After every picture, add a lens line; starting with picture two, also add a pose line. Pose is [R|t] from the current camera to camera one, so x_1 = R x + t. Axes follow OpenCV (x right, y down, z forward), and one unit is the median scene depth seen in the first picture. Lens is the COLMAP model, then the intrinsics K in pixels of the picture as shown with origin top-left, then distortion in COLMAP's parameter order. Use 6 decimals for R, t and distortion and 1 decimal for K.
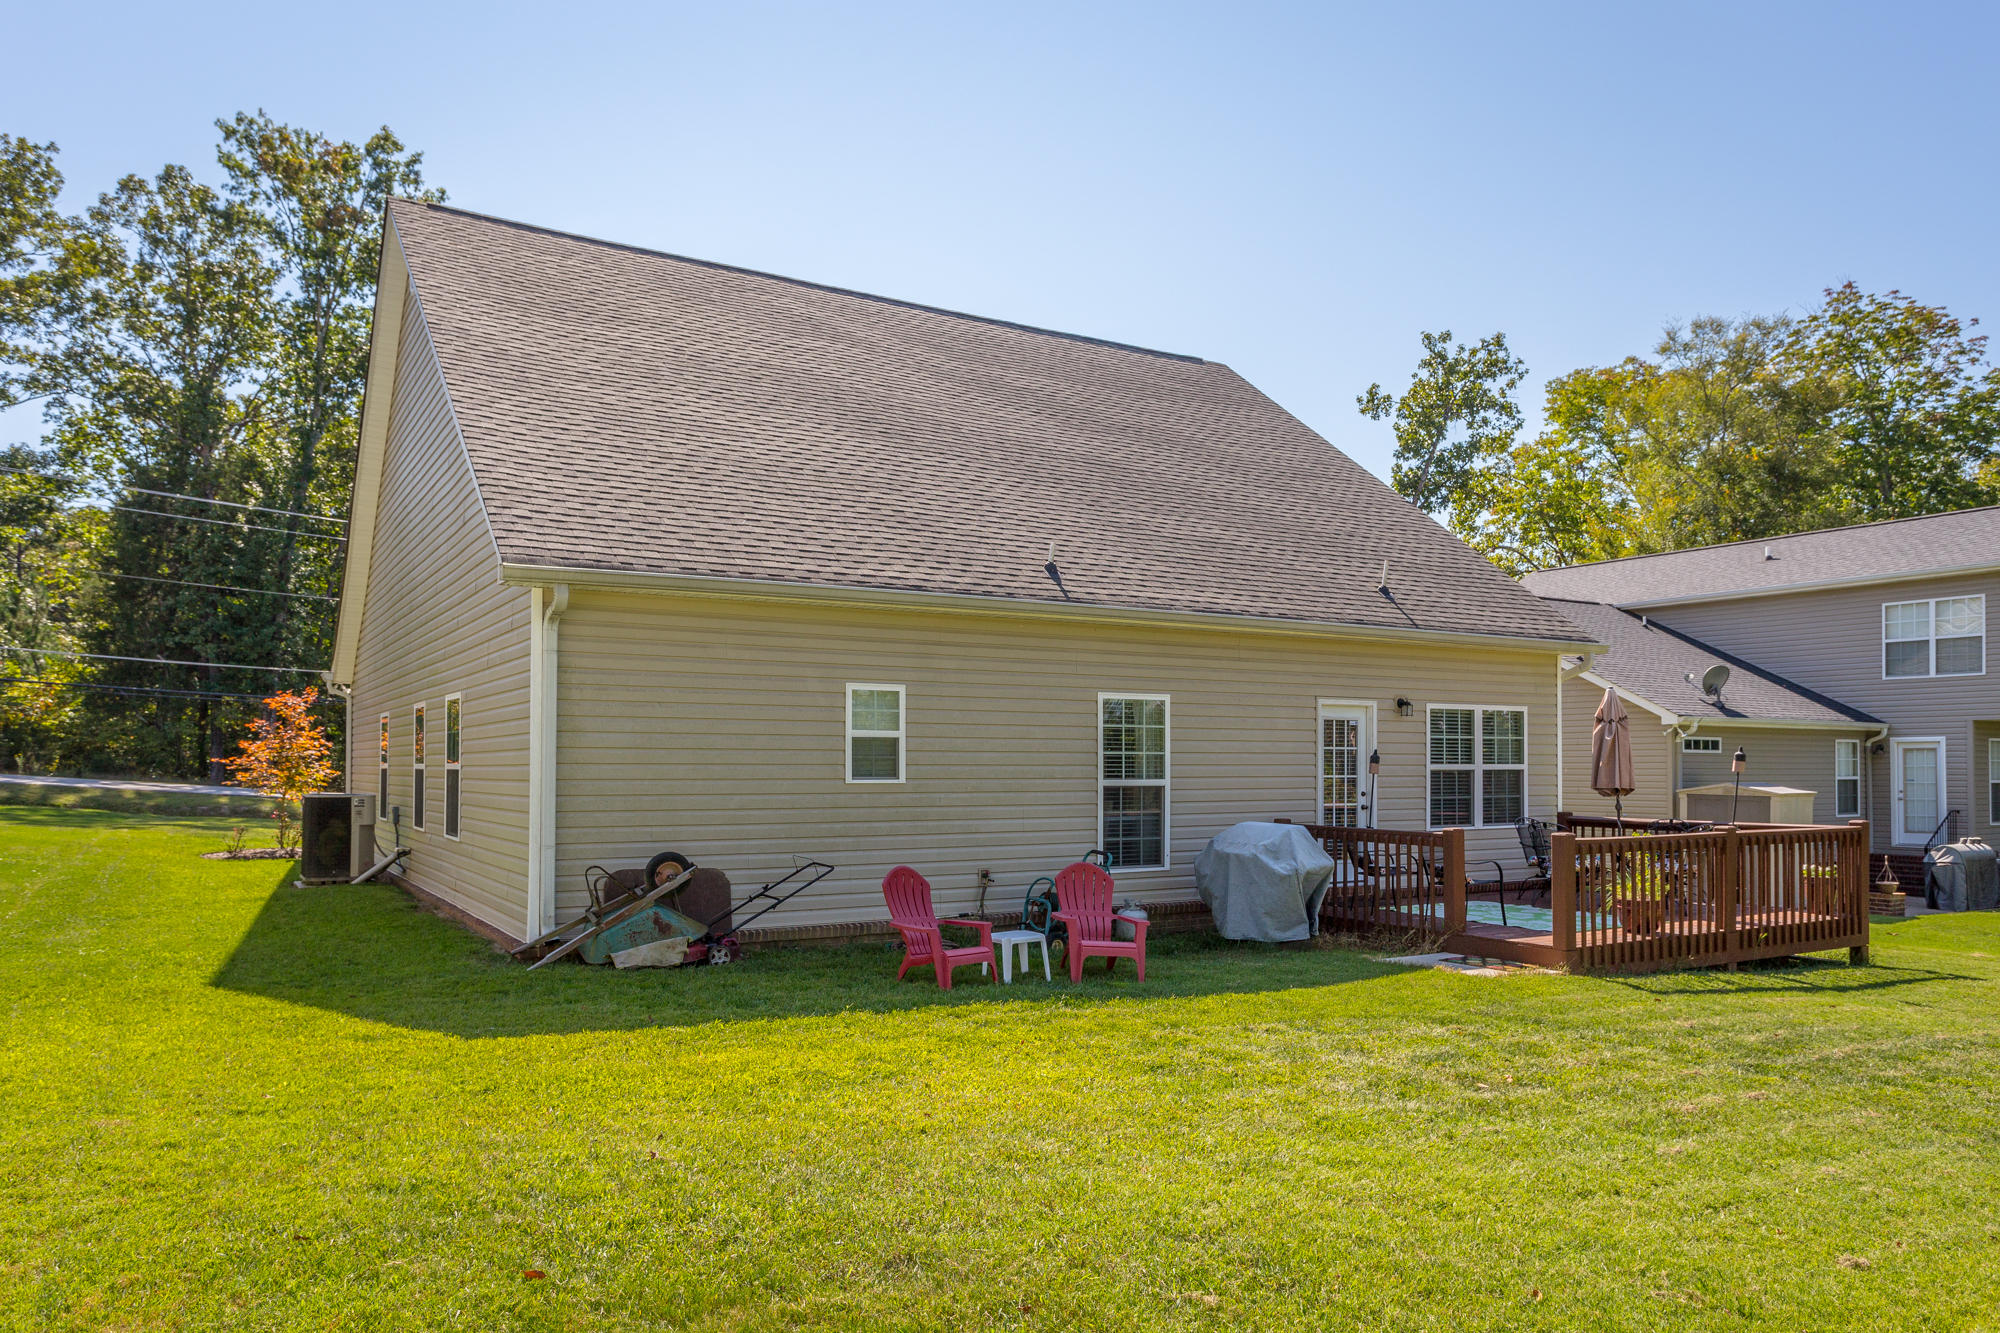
lens RADIAL K [[1384.0, 0, 999.9], [0, 1384.0, 667.1], [0, 0, 1]] dist [-0.002112, 0.002045]
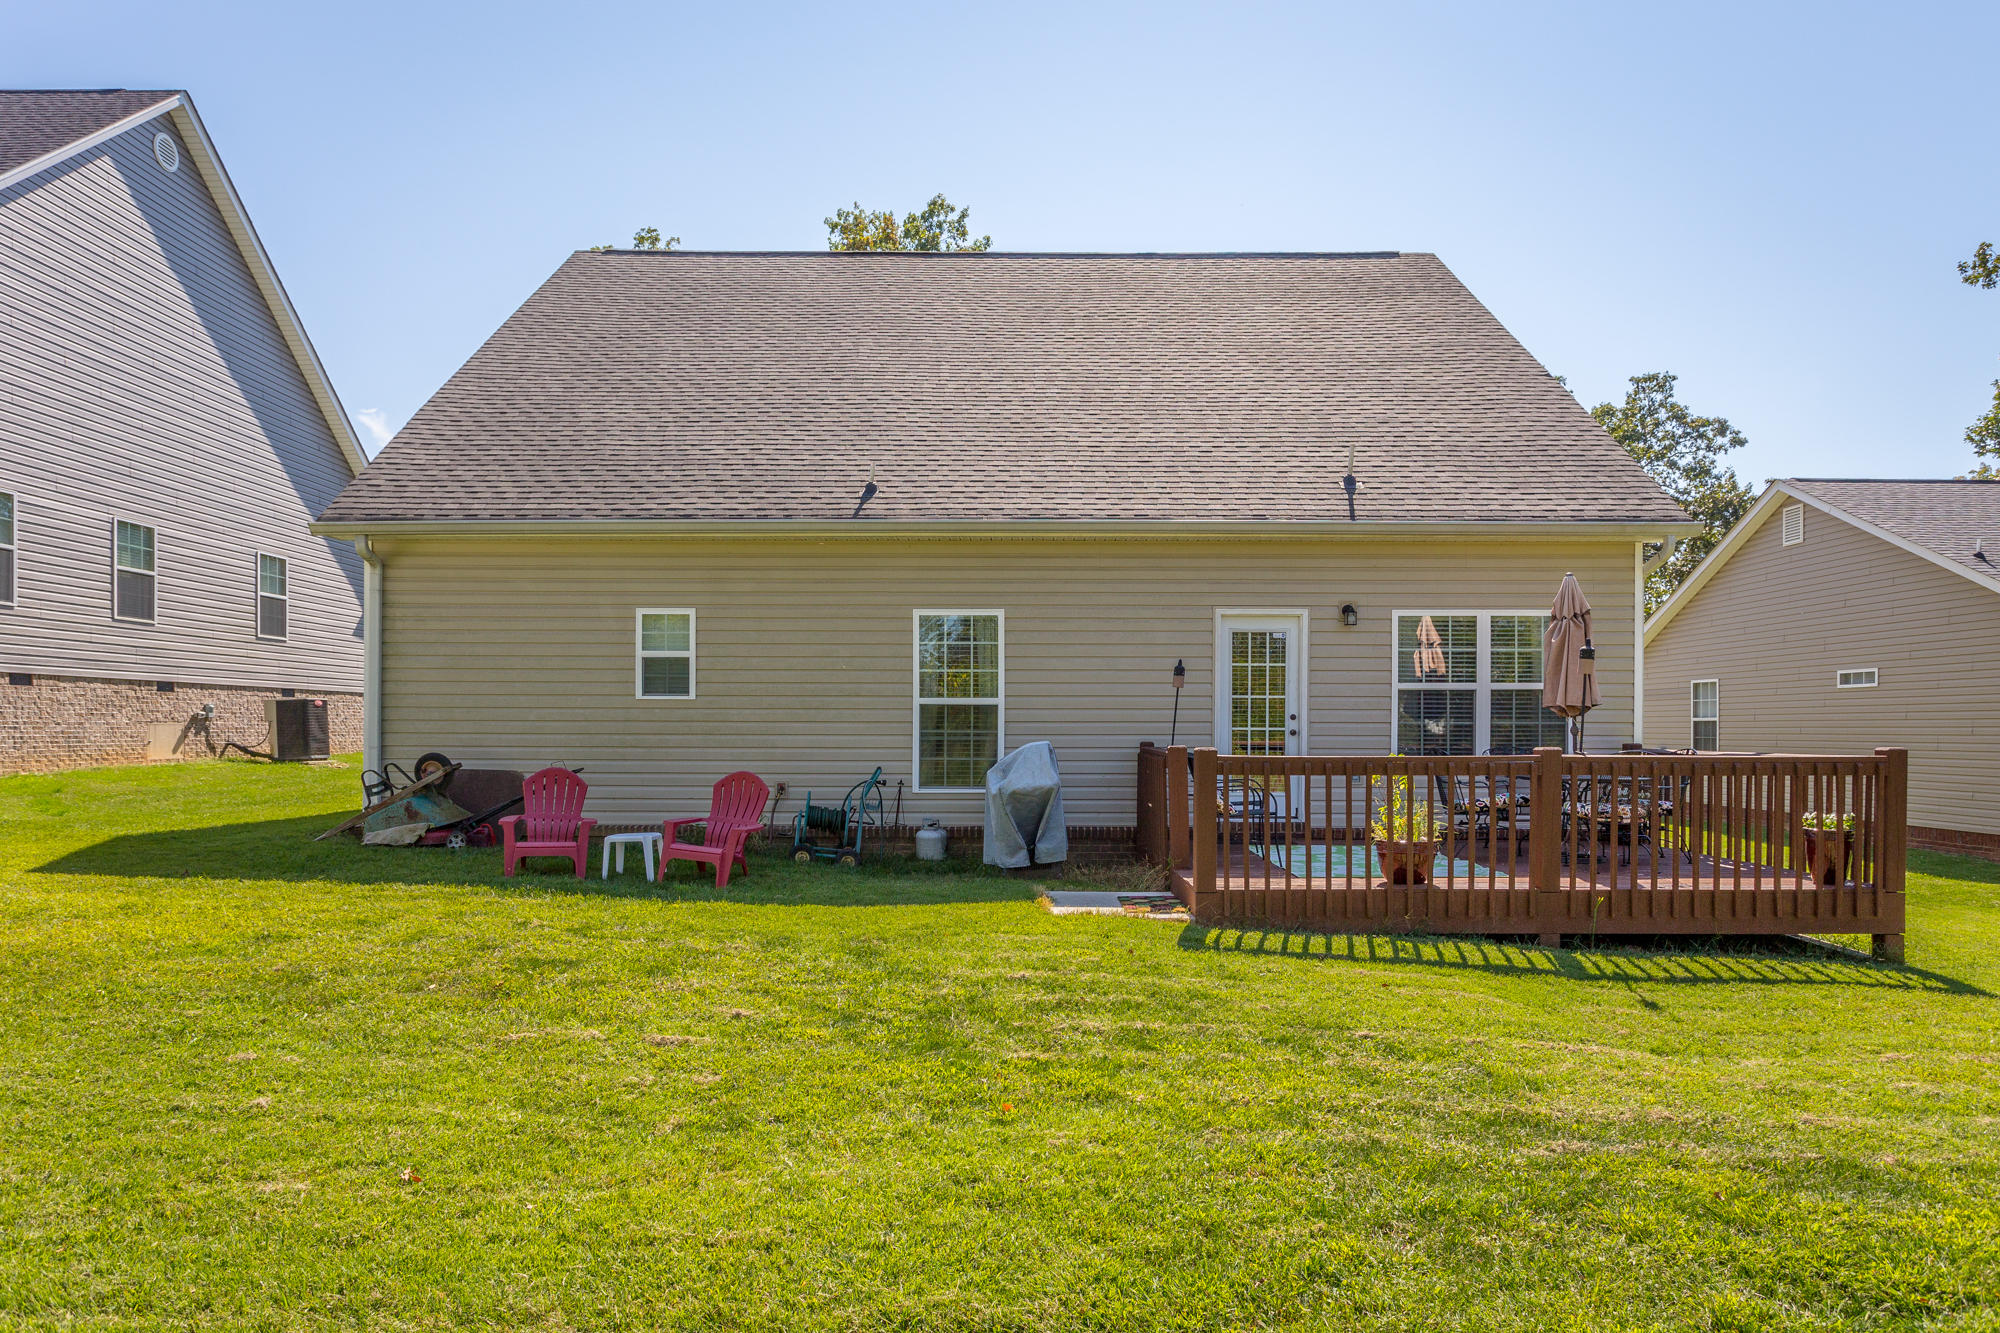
lens RADIAL K [[1273.4, 0, 999.6], [0, 1273.4, 676.1], [0, 0, 1]] dist [-0.009542, -0.000422]
pose [[0.847811, -0.023558, -0.529776, 0.632631], [0.035331, 0.999302, 0.012102, 0.059666], [0.529121, -0.028978, 0.848052, 0.274751]]
